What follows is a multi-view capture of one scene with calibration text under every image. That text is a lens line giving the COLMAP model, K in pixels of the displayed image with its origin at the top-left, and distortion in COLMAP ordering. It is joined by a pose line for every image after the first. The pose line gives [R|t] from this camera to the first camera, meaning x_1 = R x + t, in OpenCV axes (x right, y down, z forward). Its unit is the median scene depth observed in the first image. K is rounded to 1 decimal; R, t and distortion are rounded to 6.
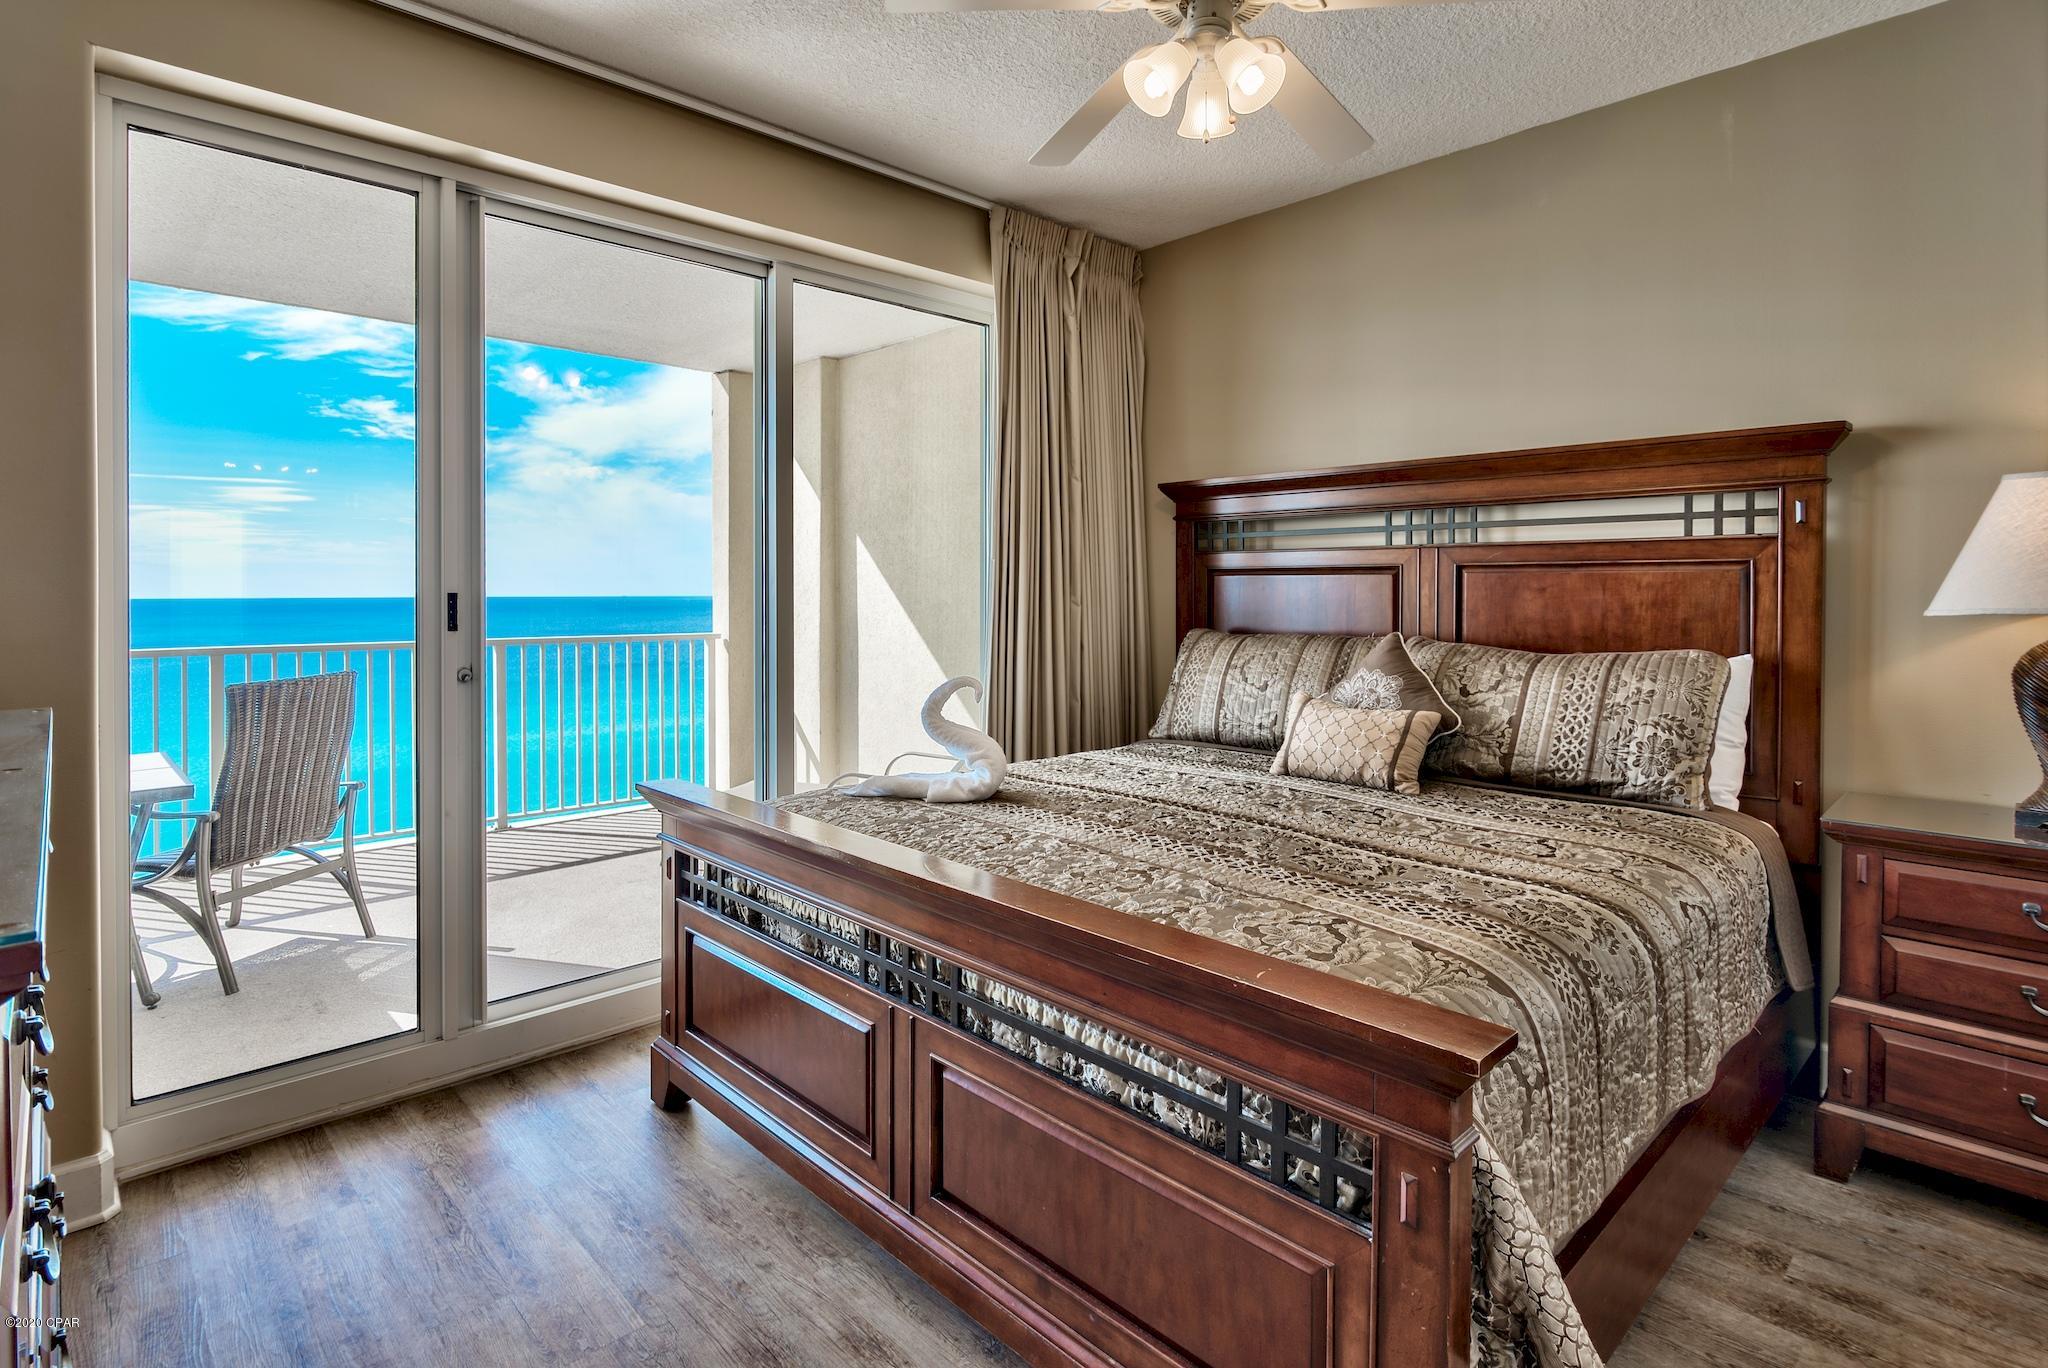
lens RADIAL K [[1012.9, 0, 1028.8], [0, 1012.9, 685.0], [0, 0, 1]] dist [-0.009774, 0.001637]
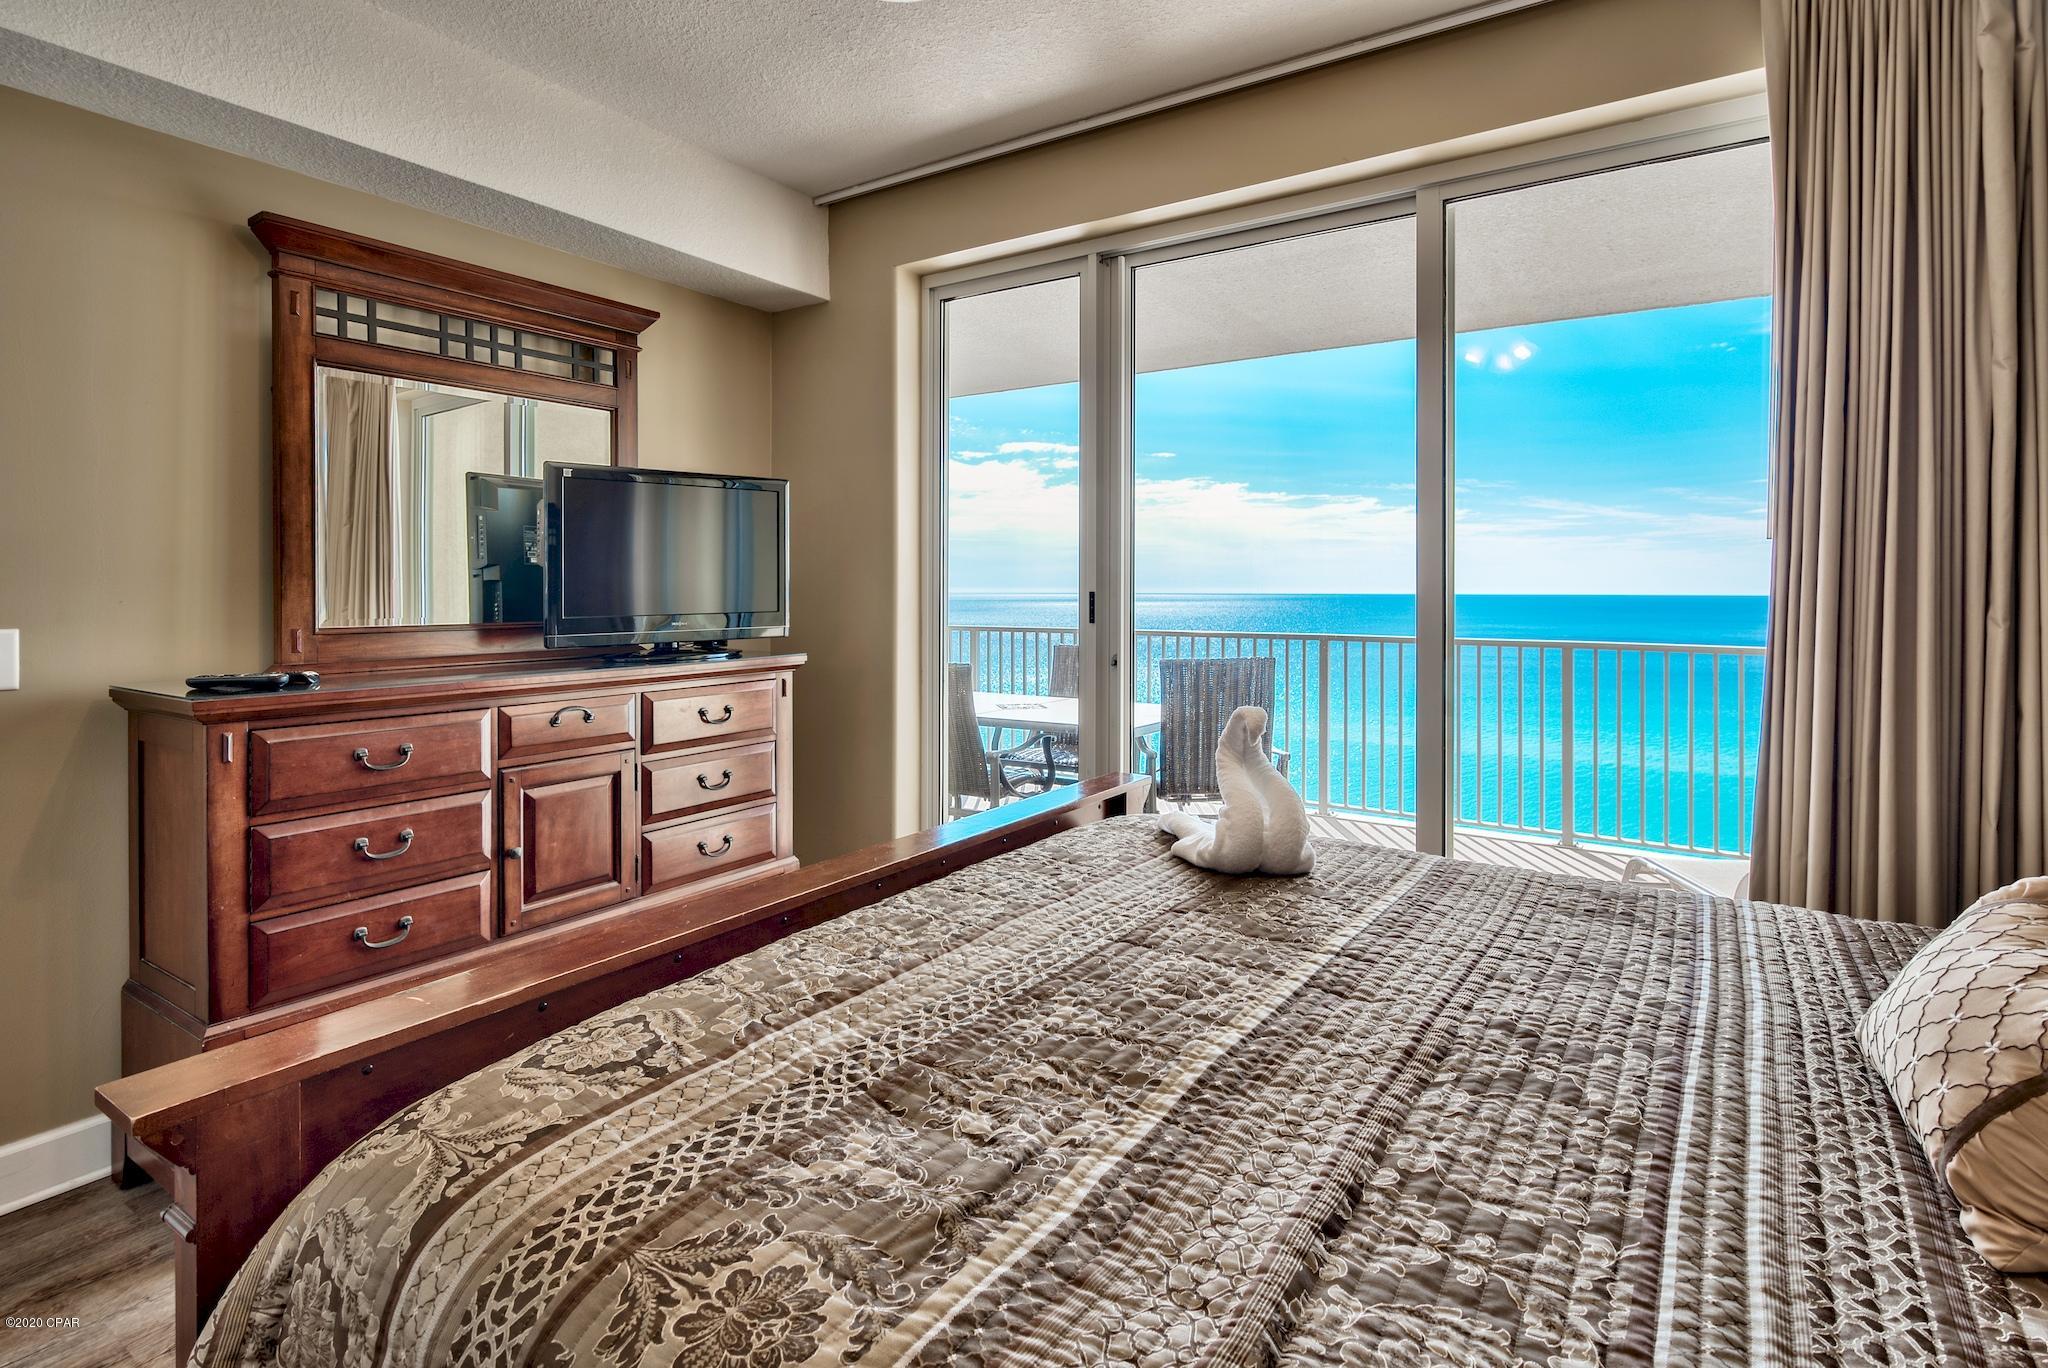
lens RADIAL K [[1012.9, 0, 1027.3], [0, 1012.9, 683.2], [0, 0, 1]] dist [-0.009774, 0.001637]
pose [[0.216157, 0.097892, -0.971439, 0.645561], [-0.094831, 0.992362, 0.078899, -0.071628], [0.971742, 0.075068, 0.223789, 0.681292]]
